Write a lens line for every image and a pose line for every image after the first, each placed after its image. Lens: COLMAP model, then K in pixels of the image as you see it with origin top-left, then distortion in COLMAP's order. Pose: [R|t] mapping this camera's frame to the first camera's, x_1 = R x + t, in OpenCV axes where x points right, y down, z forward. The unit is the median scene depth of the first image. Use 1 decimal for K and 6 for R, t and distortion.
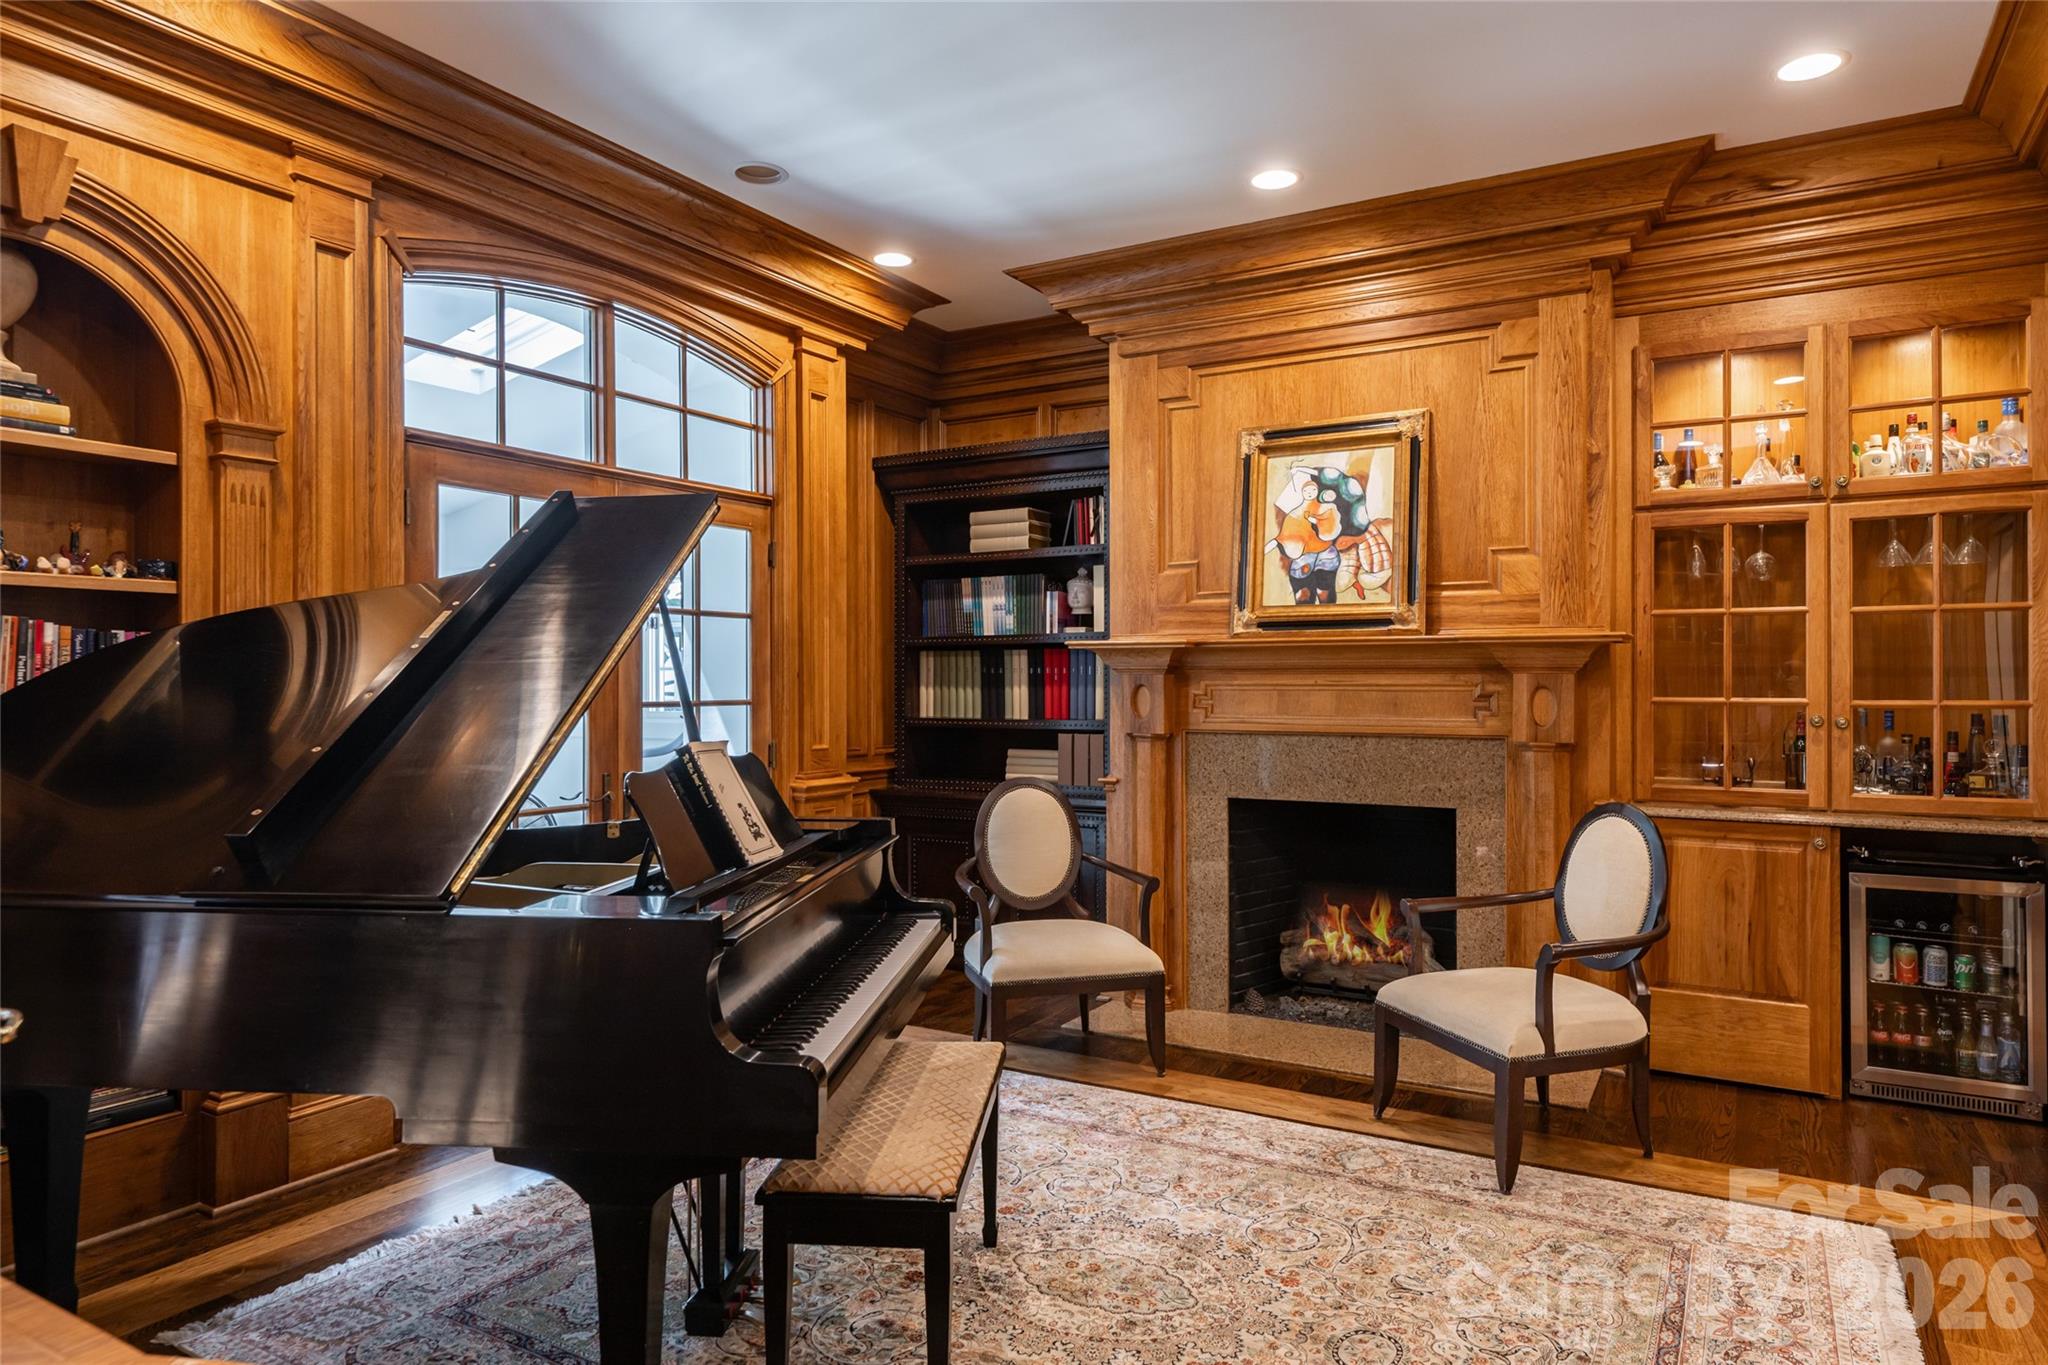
lens RADIAL K [[1254.1, 0, 1024.0], [0, 1254.1, 682.5], [0, 0, 1]] dist [-0.000884, -0.000312]
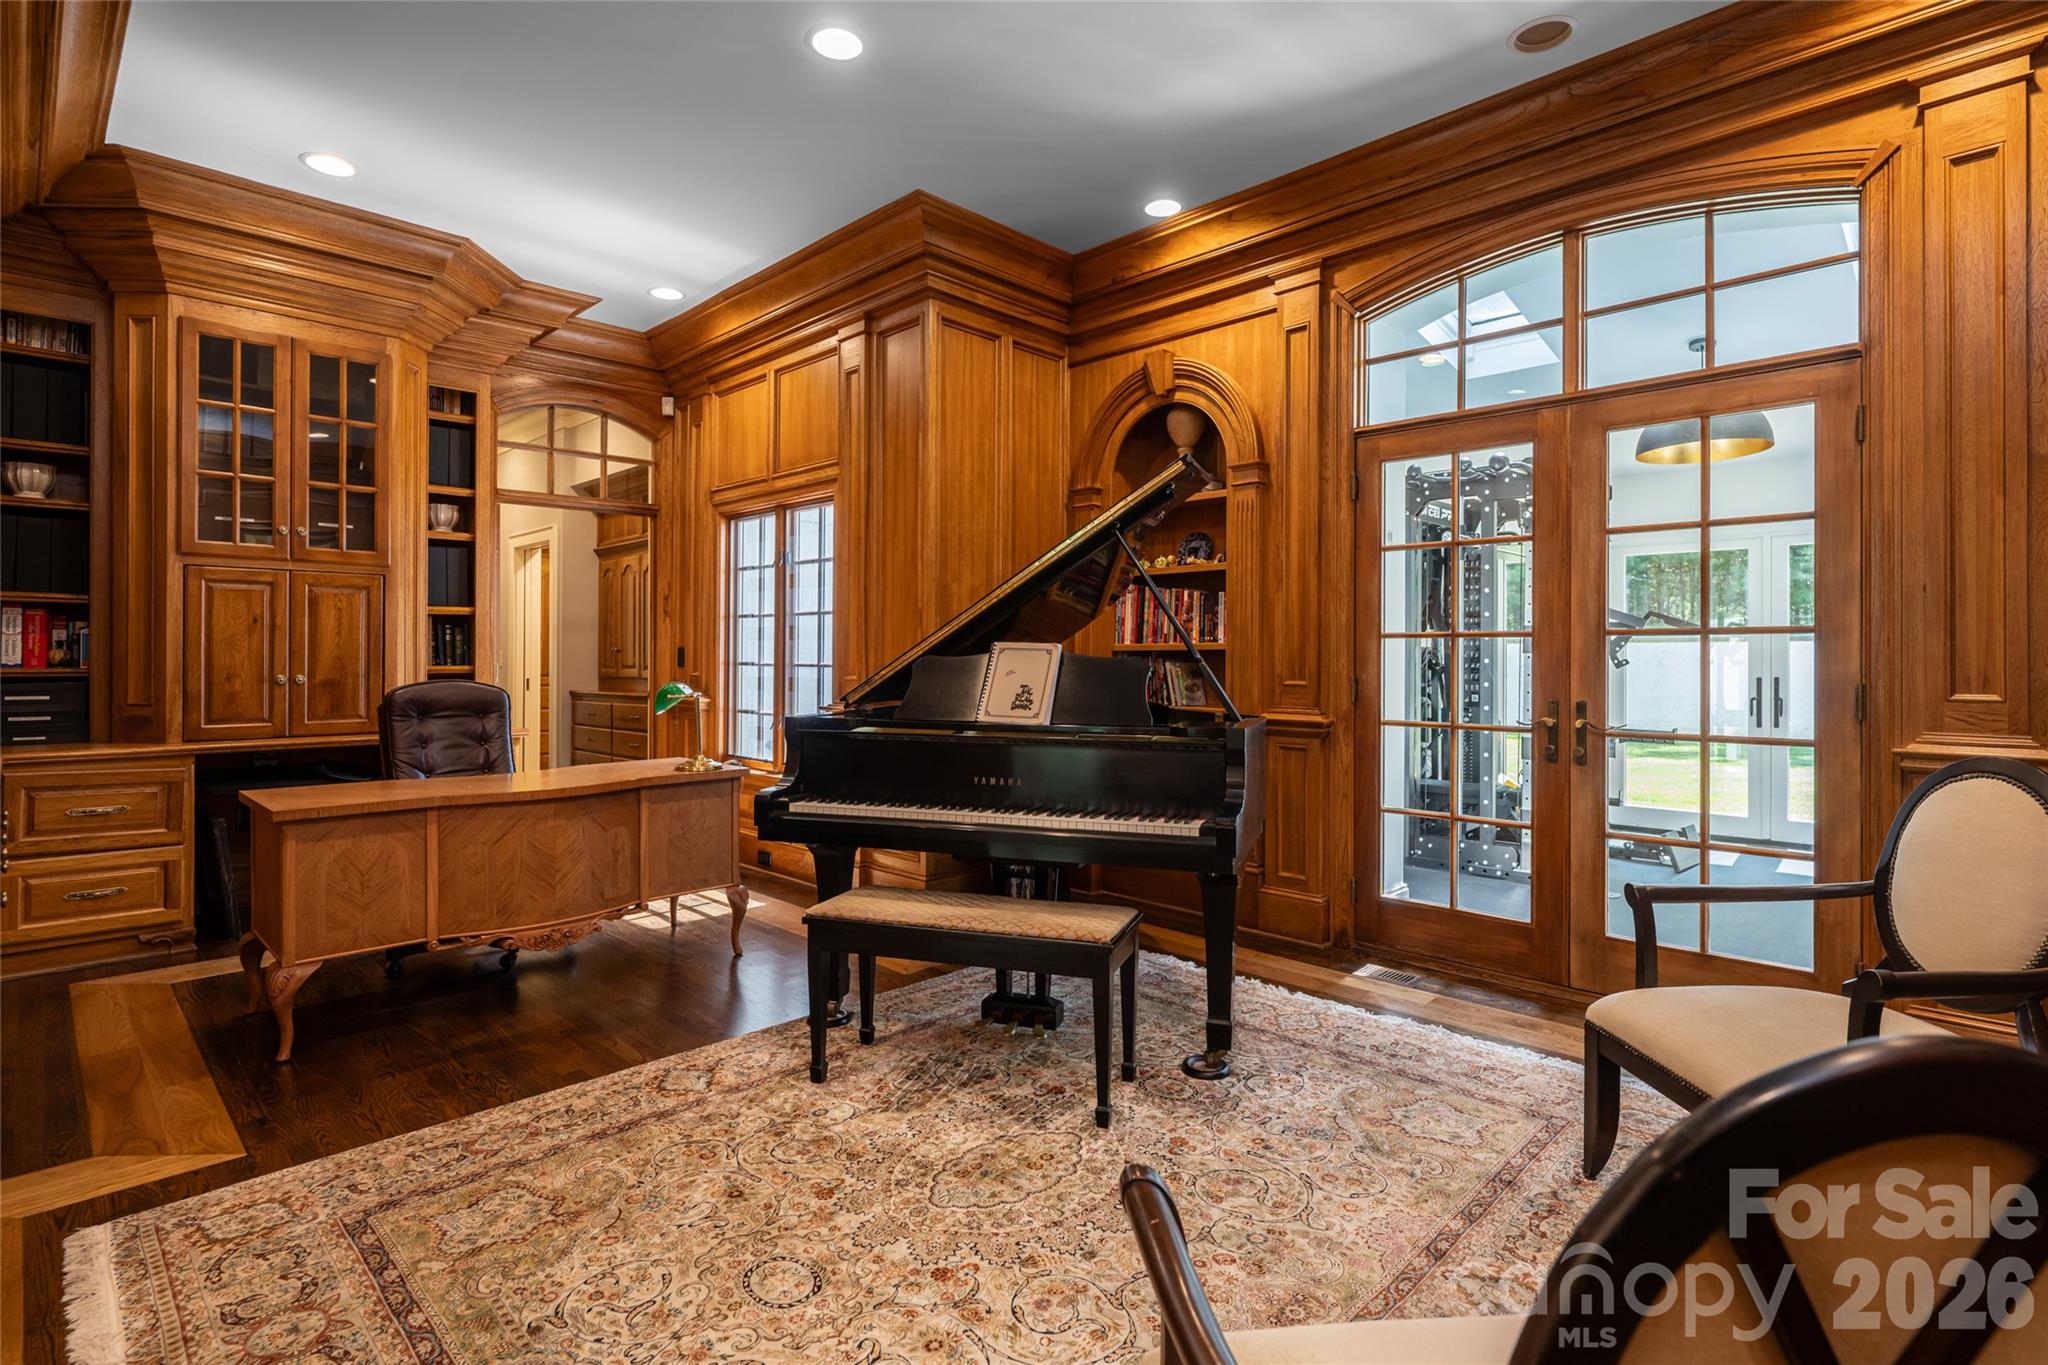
lens RADIAL K [[1008.8, 0, 1024.0], [0, 1008.8, 682.5], [0, 0, 1]] dist [-0.000414, 0.000056]
pose [[-0.248084, 0.020288, -0.968526, 0.602249], [-0.003013, 0.999760, 0.021714, 0.046226], [0.968734, 0.008305, -0.247964, 0.831162]]
